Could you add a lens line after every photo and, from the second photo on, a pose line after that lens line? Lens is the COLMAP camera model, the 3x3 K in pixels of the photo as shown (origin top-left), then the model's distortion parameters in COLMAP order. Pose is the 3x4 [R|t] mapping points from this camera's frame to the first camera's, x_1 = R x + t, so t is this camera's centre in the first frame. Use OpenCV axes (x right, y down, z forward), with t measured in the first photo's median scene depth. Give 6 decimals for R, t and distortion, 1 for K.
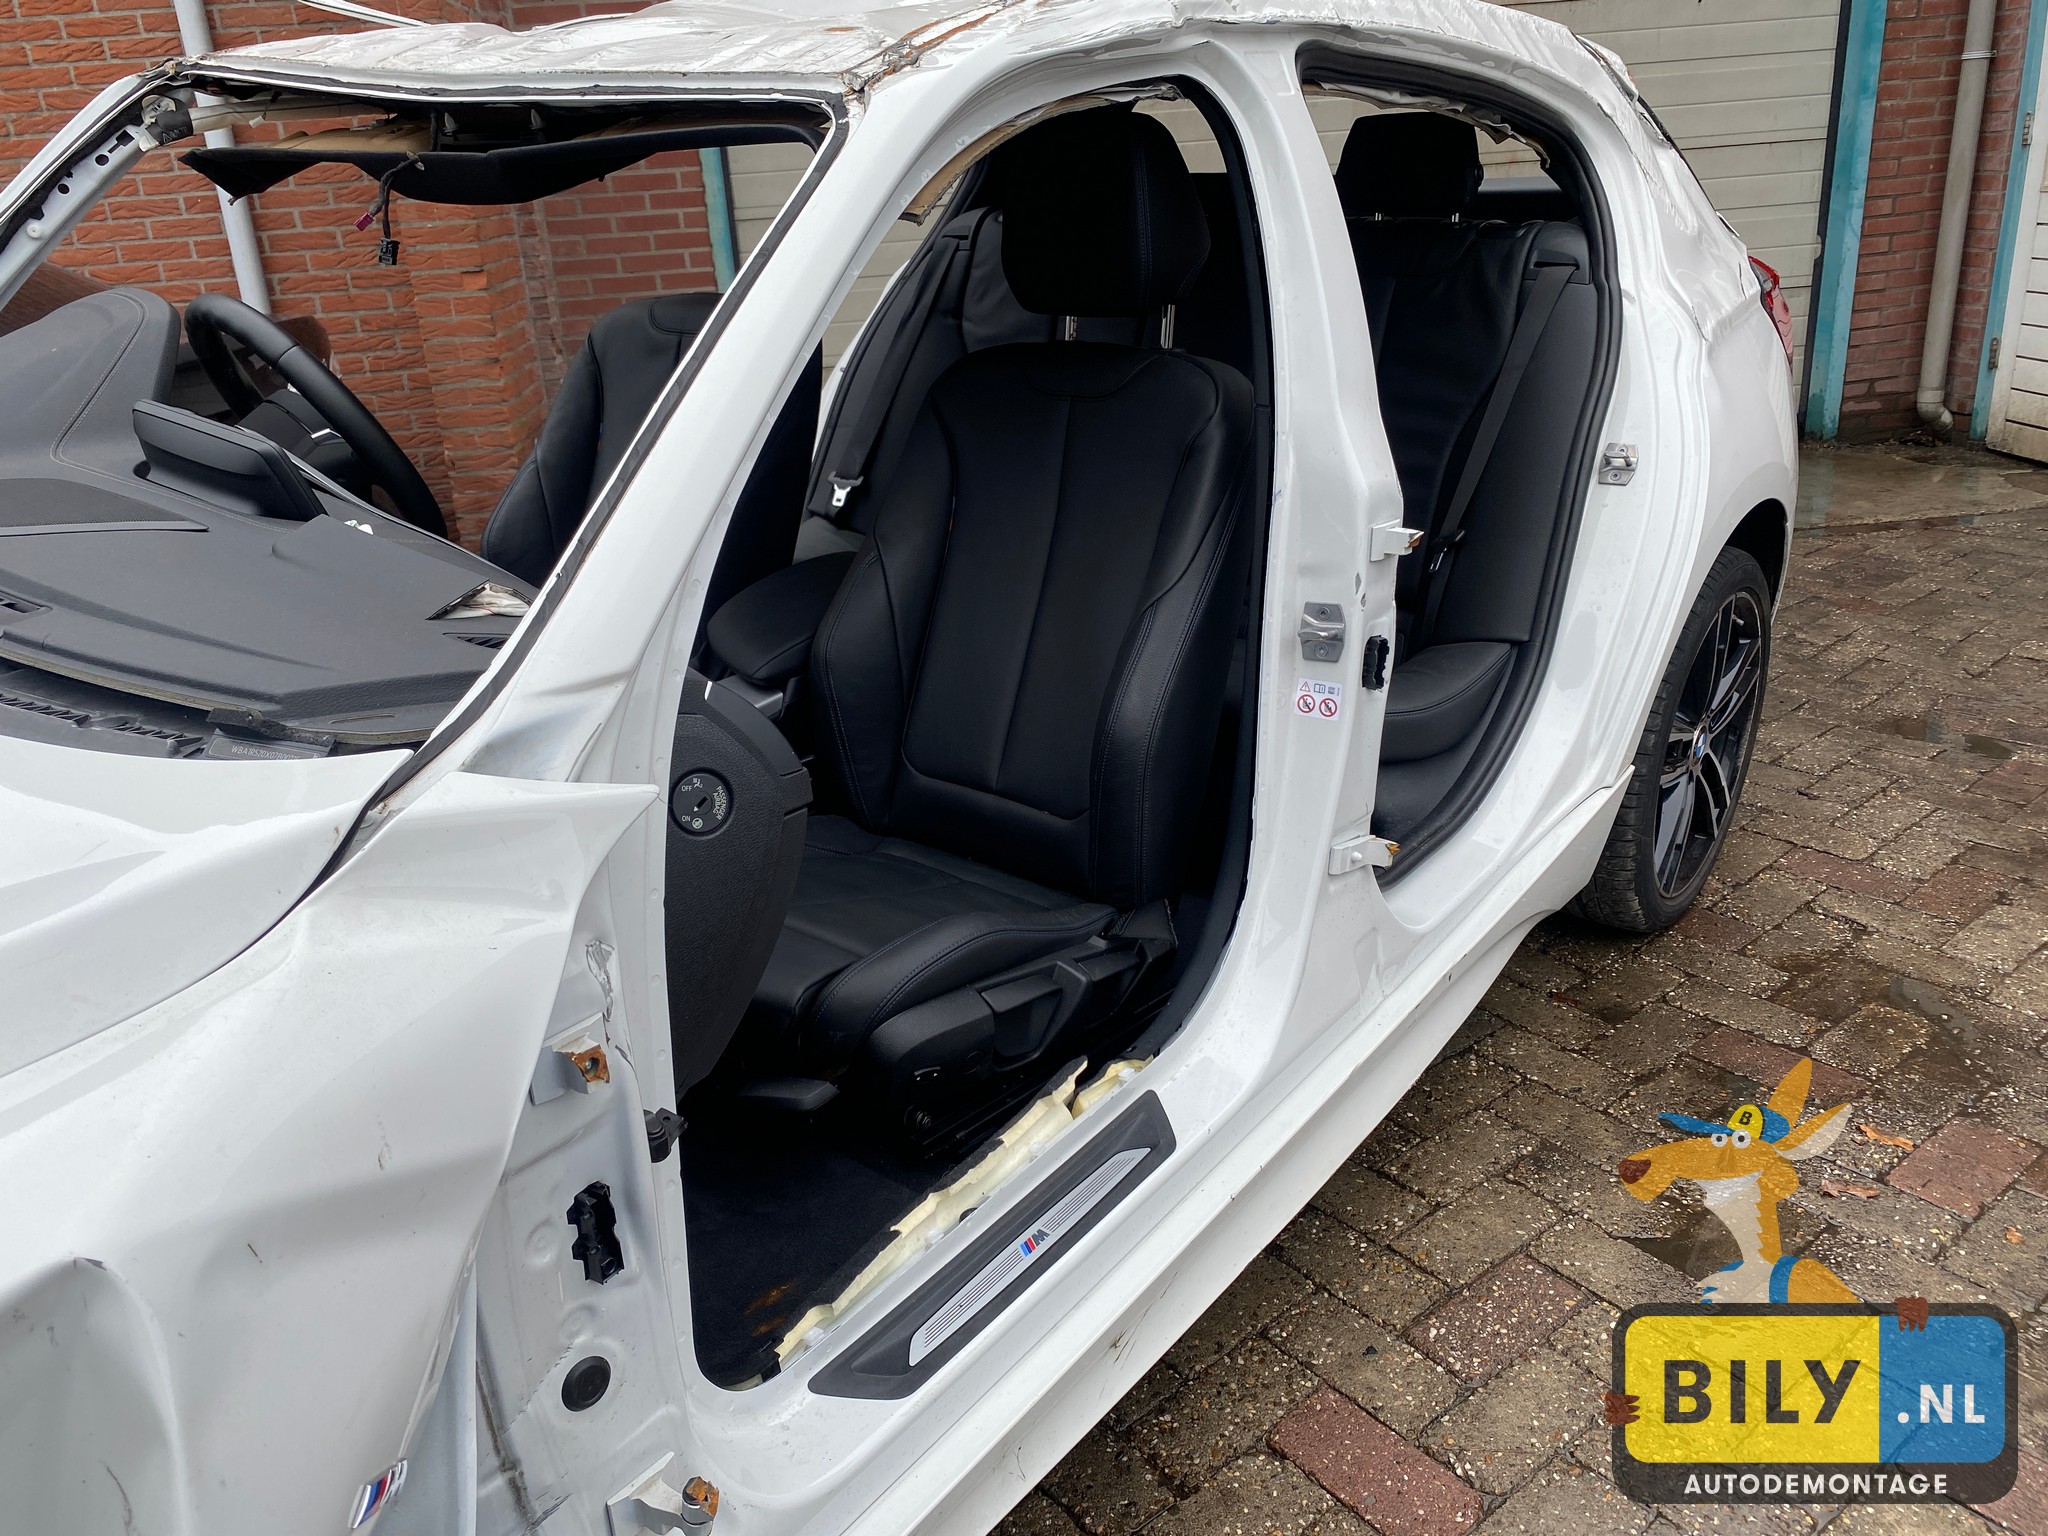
lens RADIAL K [[1565.2, 0, 1029.0], [0, 1565.2, 752.1], [0, 0, 1]] dist [0.010478, 0.001726]
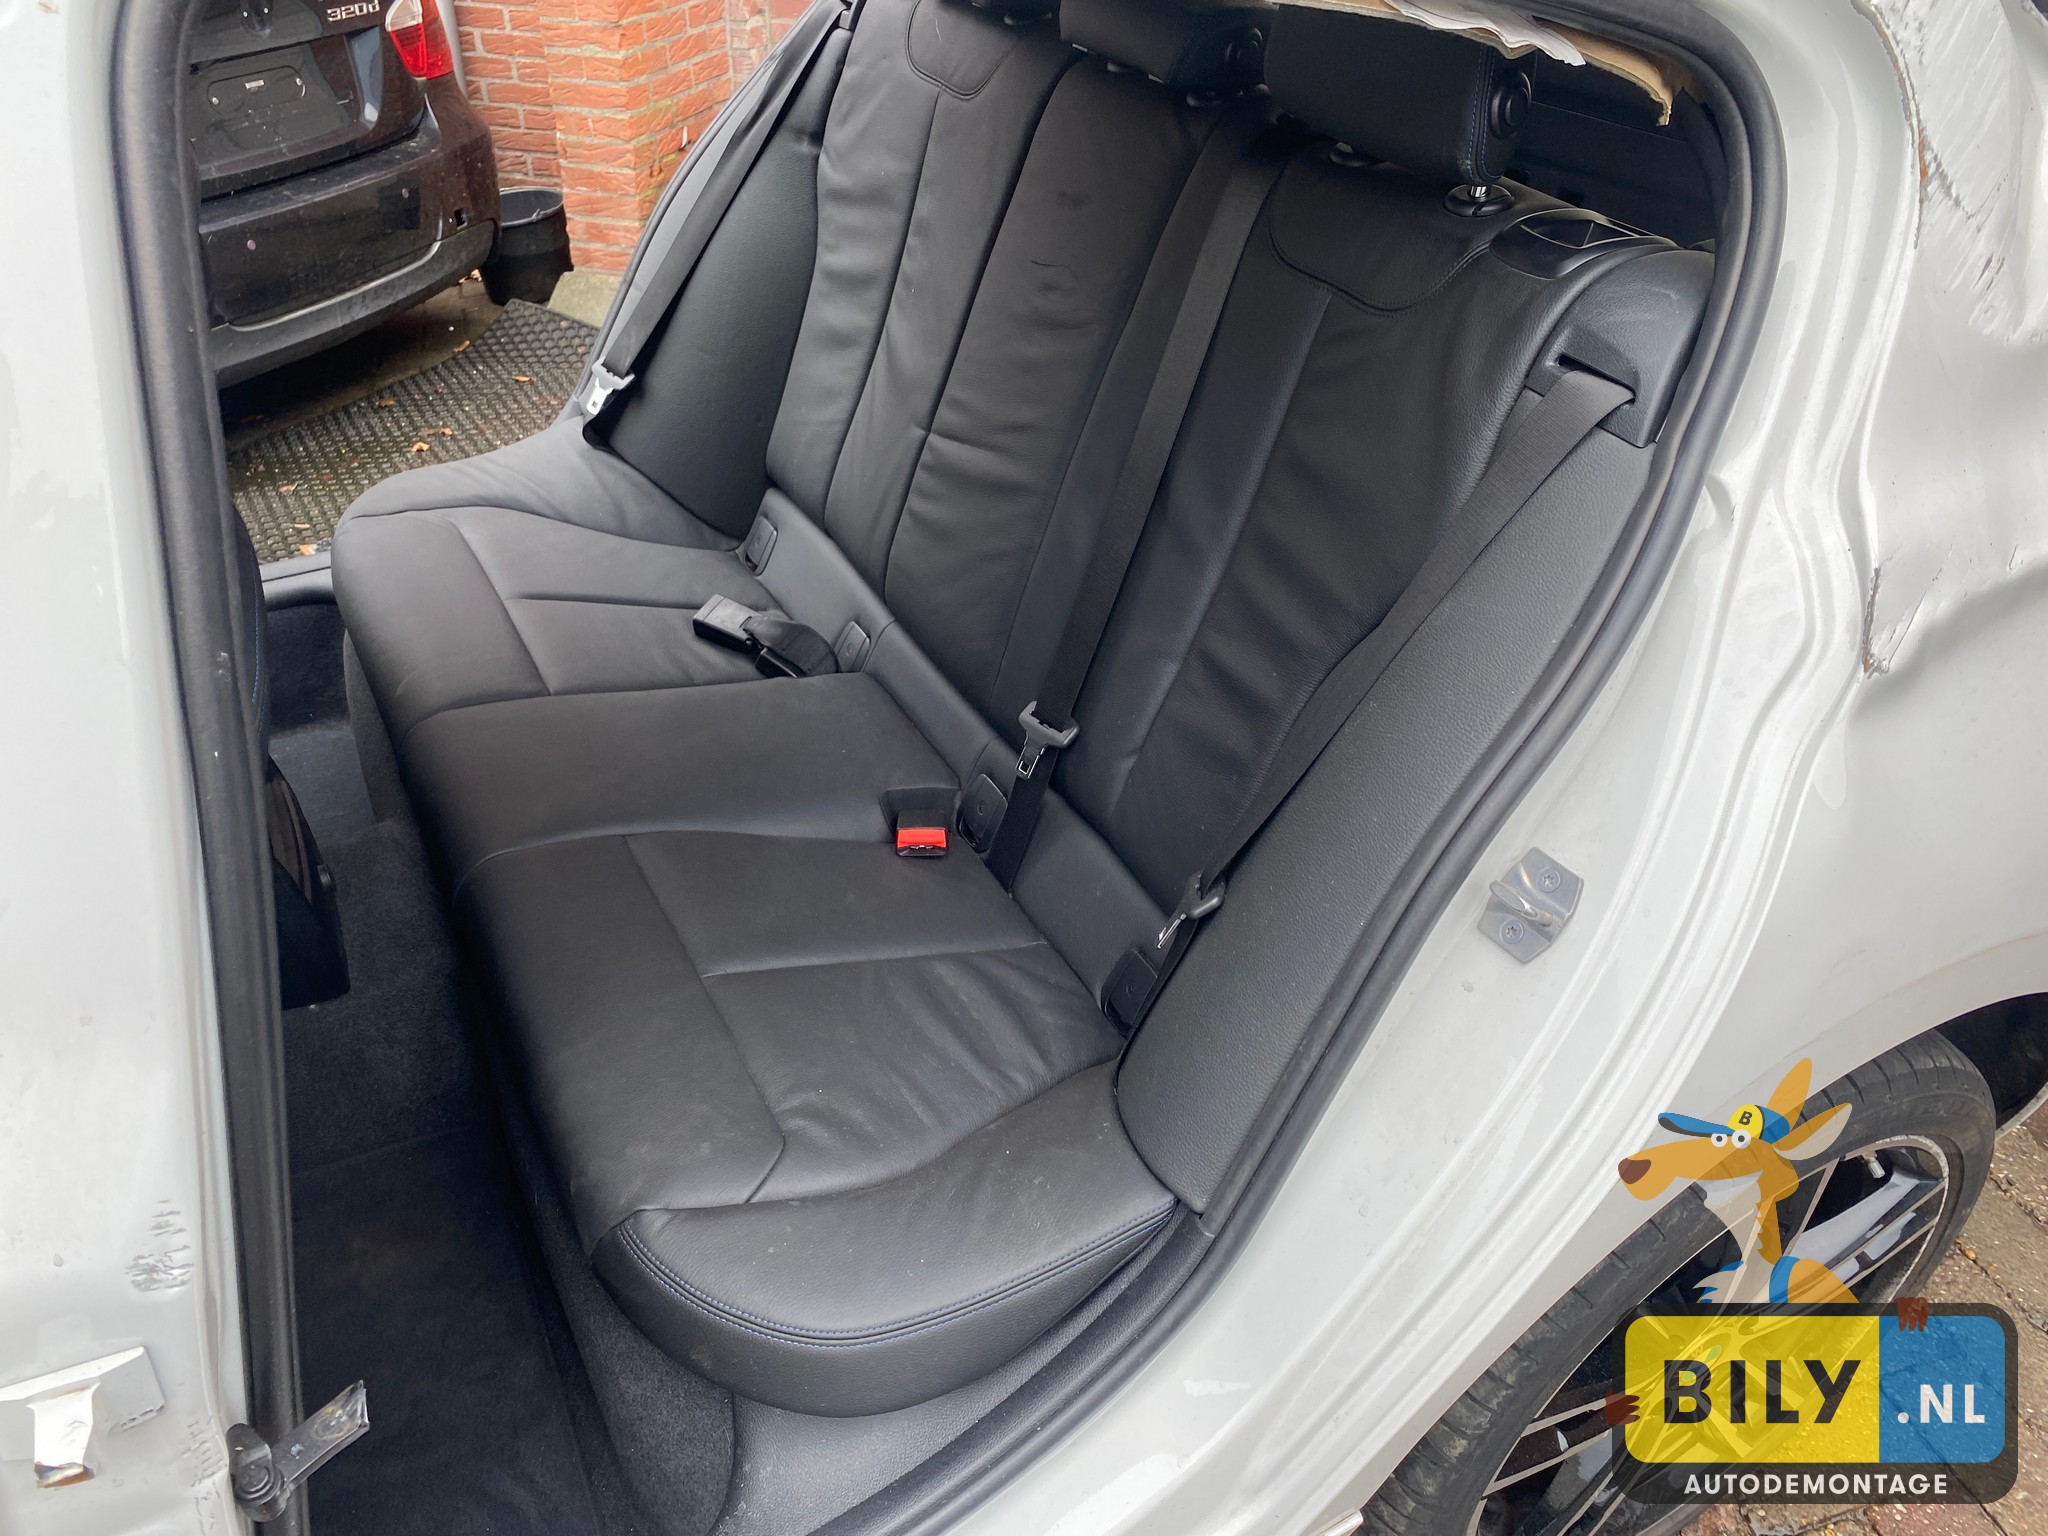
lens RADIAL K [[1565.2, 0, 1029.0], [0, 1565.2, 752.1], [0, 0, 1]] dist [0.010478, 0.001726]
pose [[0.916697, 0.288454, -0.276515, 0.232759], [-0.222982, 0.943524, 0.245035, -0.194959], [0.331580, -0.162965, 0.929246, 0.372678]]
